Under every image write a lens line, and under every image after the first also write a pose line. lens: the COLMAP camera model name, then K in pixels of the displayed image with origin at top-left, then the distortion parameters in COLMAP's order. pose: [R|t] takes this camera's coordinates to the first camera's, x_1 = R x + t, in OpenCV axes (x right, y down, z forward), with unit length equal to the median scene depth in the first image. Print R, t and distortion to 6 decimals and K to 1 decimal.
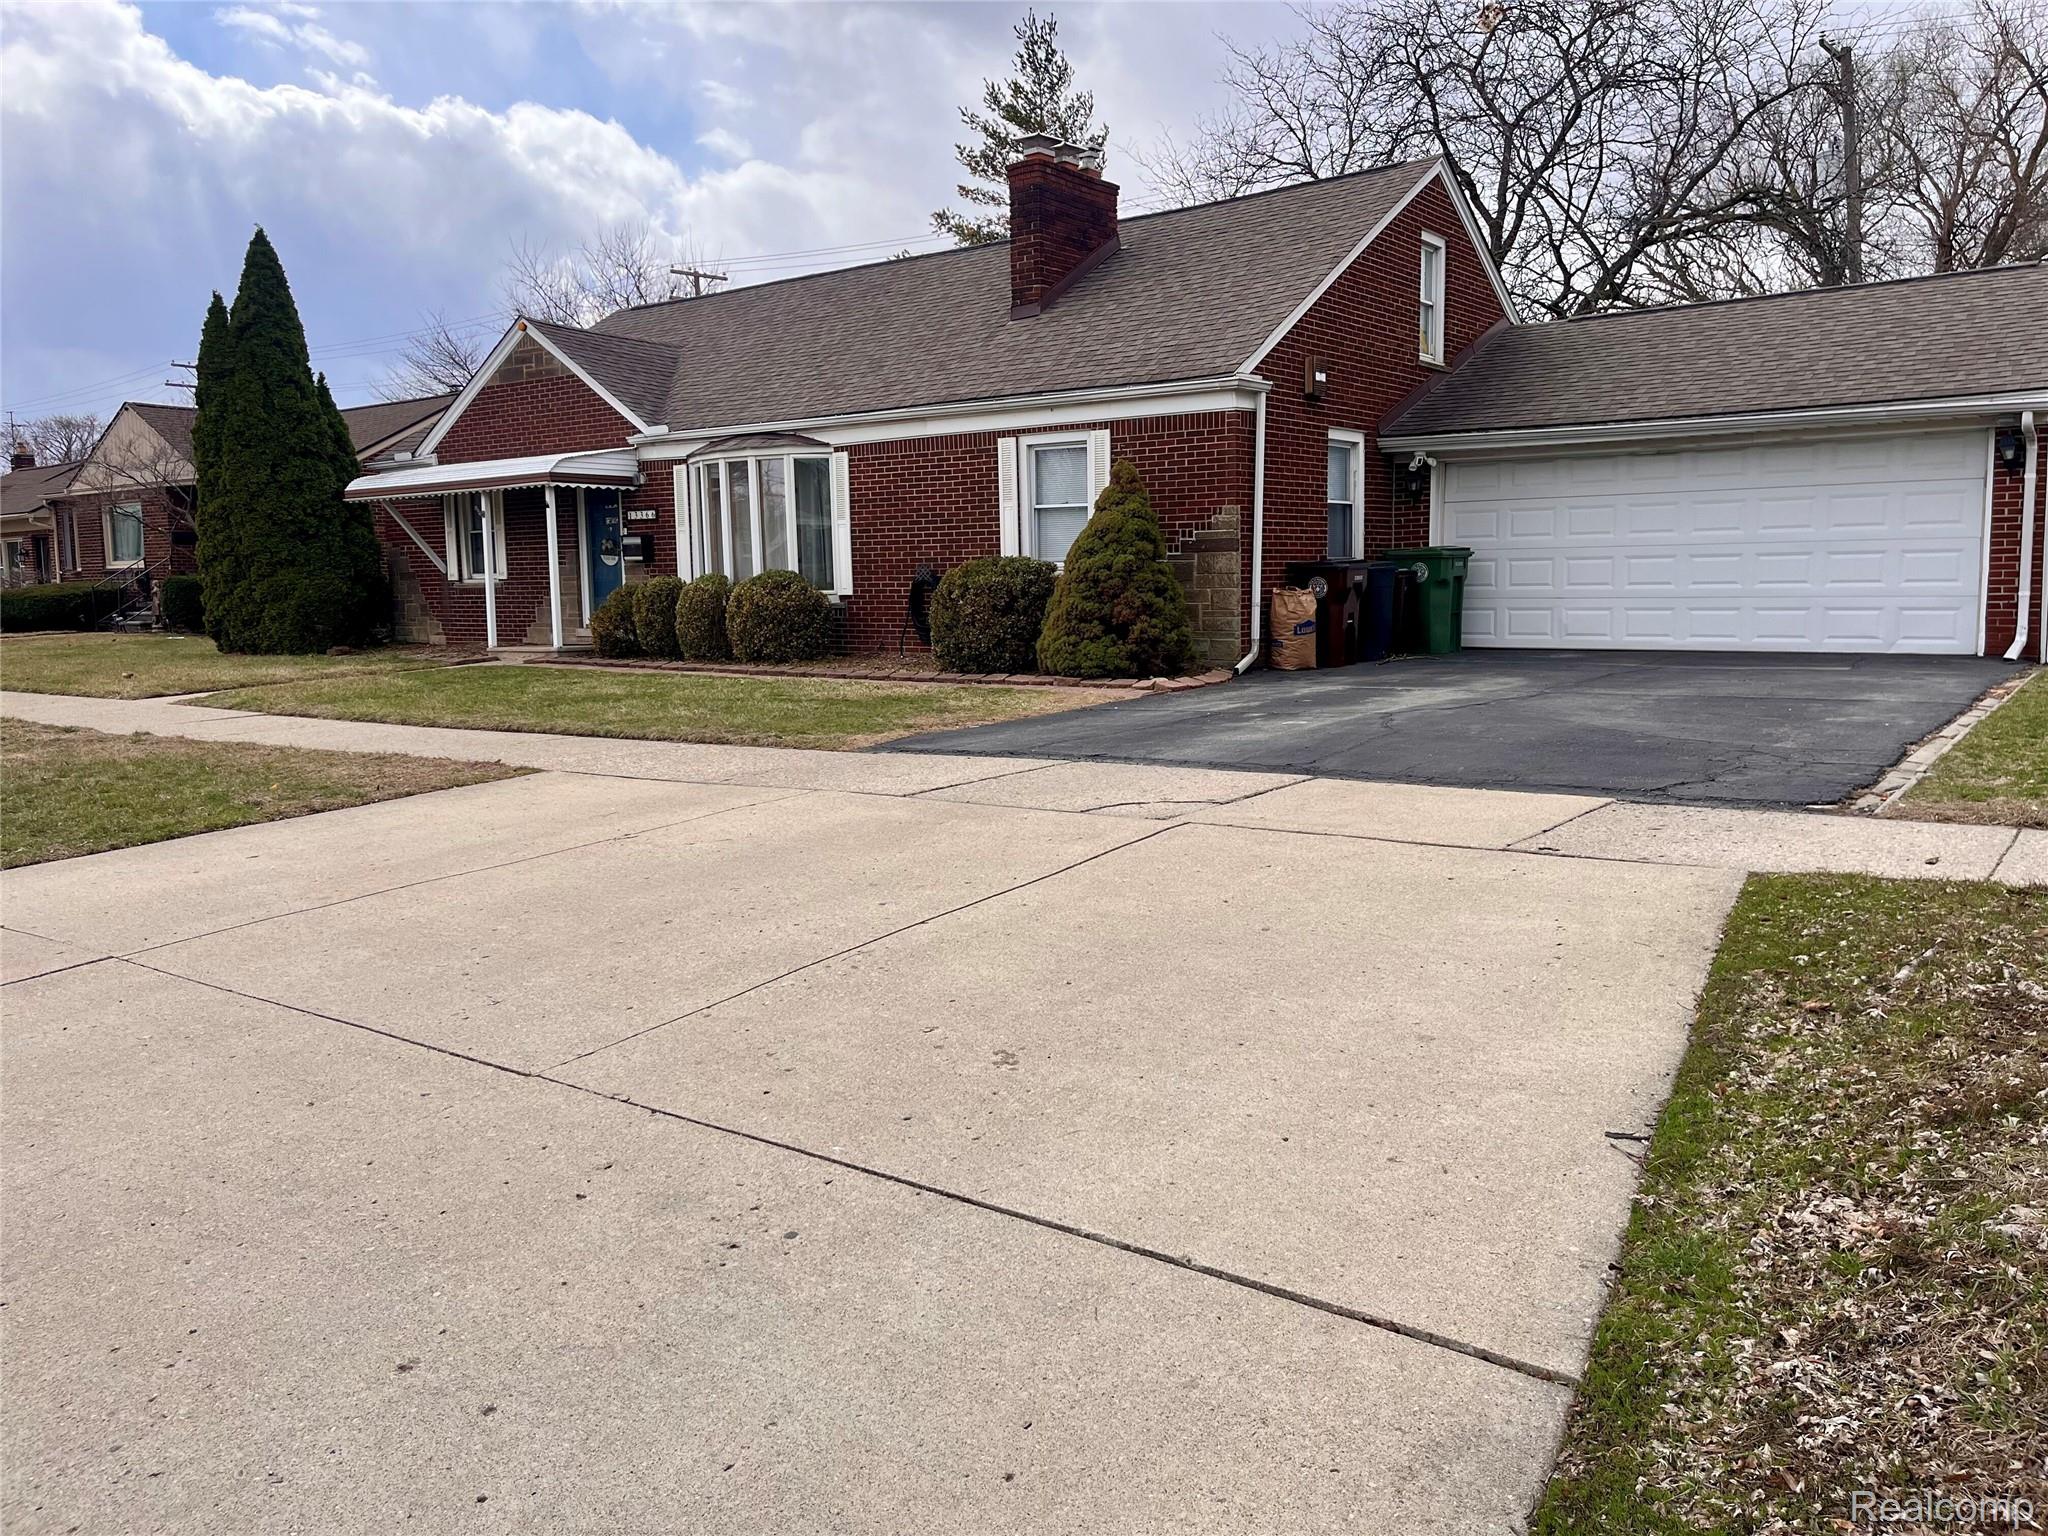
lens RADIAL K [[1541.8, 0, 1024.0], [0, 1541.8, 768.0], [0, 0, 1]] dist [0.093329, -0.125880]
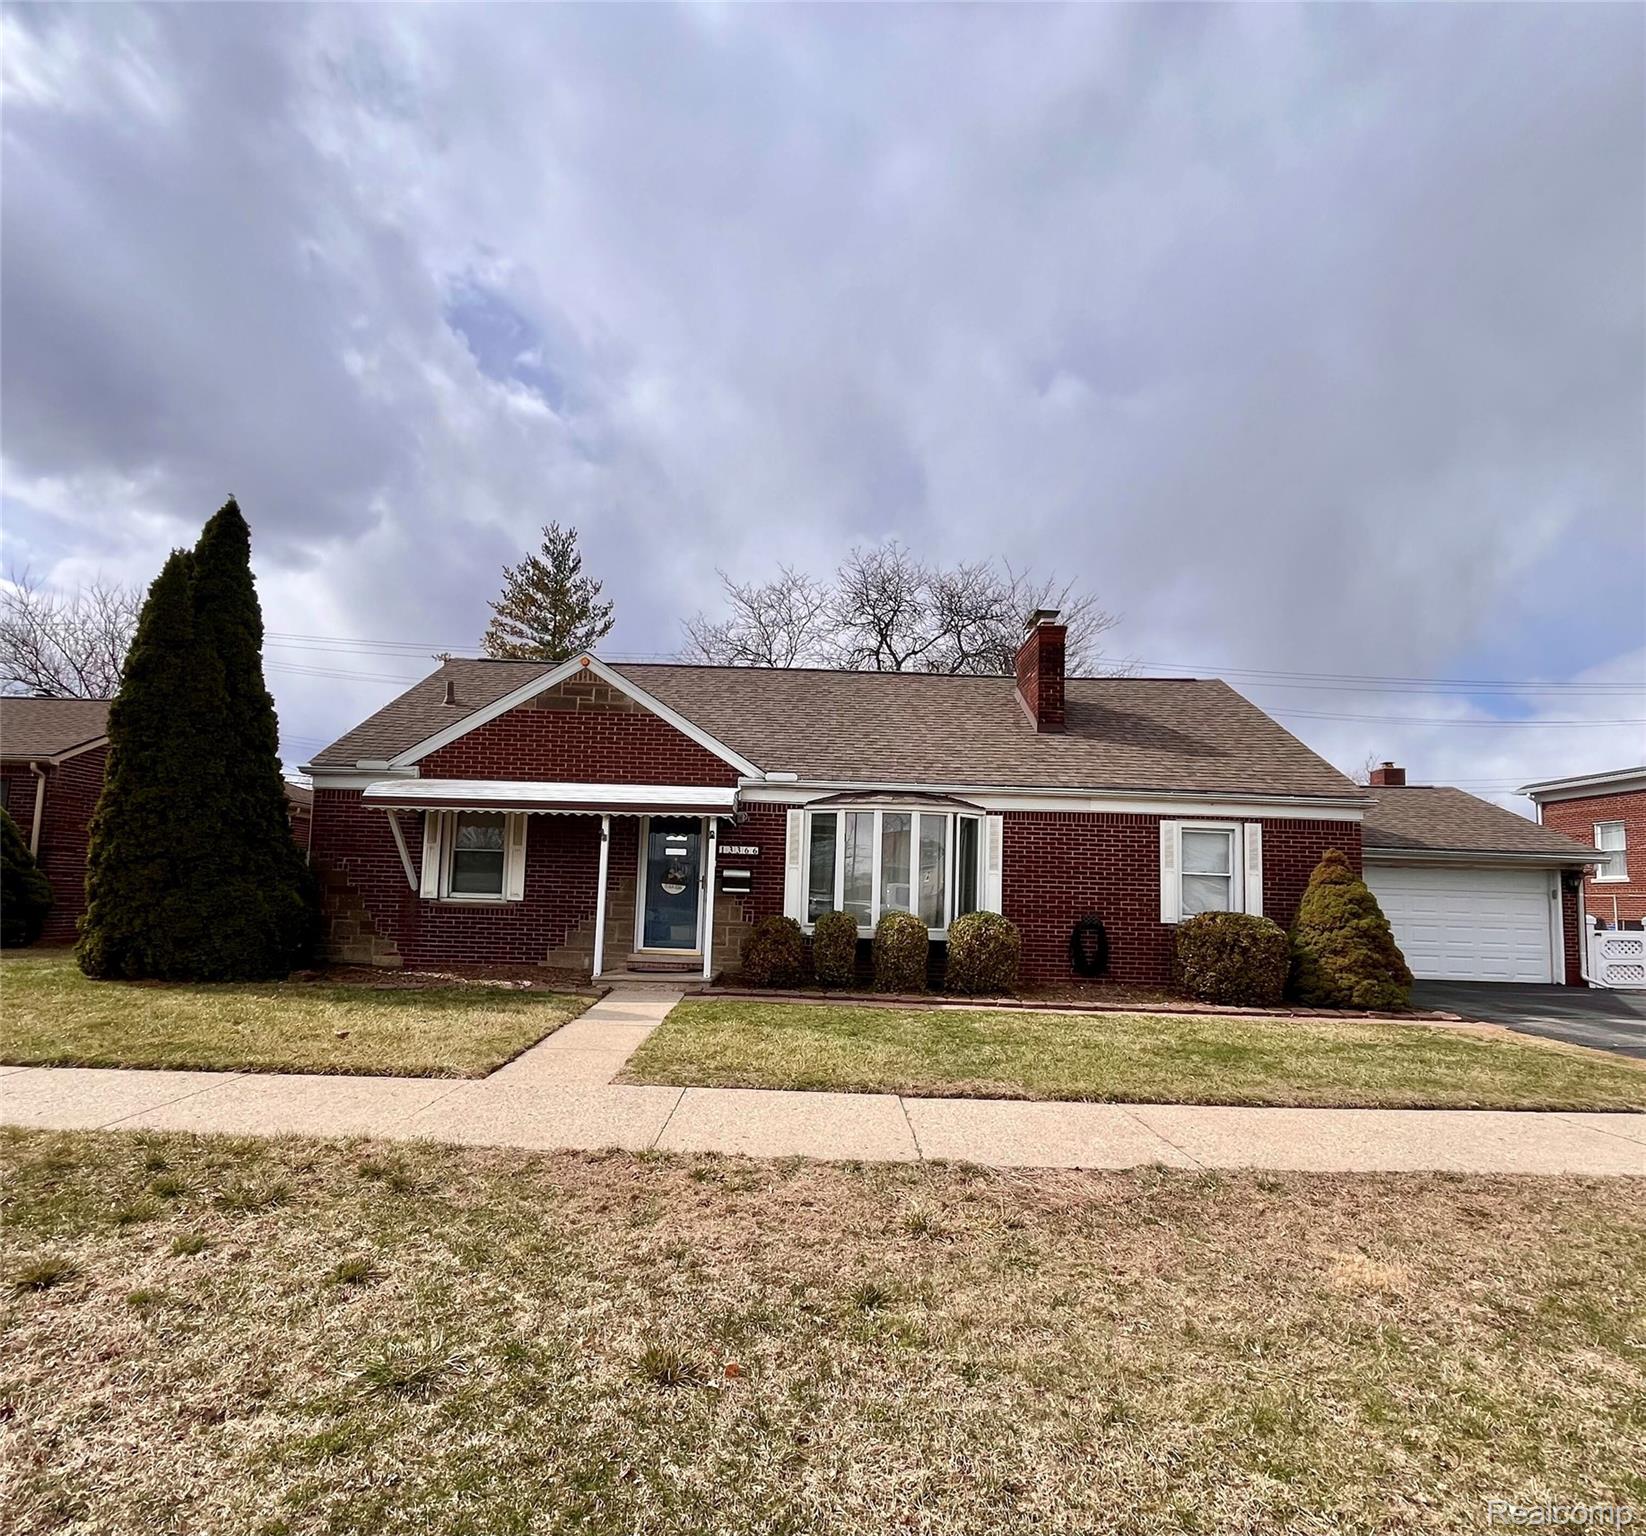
lens RADIAL K [[892.9, 0, 823.0], [0, 892.9, 828.7], [0, 0, 1]] dist [-0.002227, -0.000841]
pose [[0.789465, 0.090480, 0.607091, -0.584127], [0.031455, 0.981812, -0.187232, -0.060487], [-0.612989, 0.166910, 0.772260, 0.491199]]
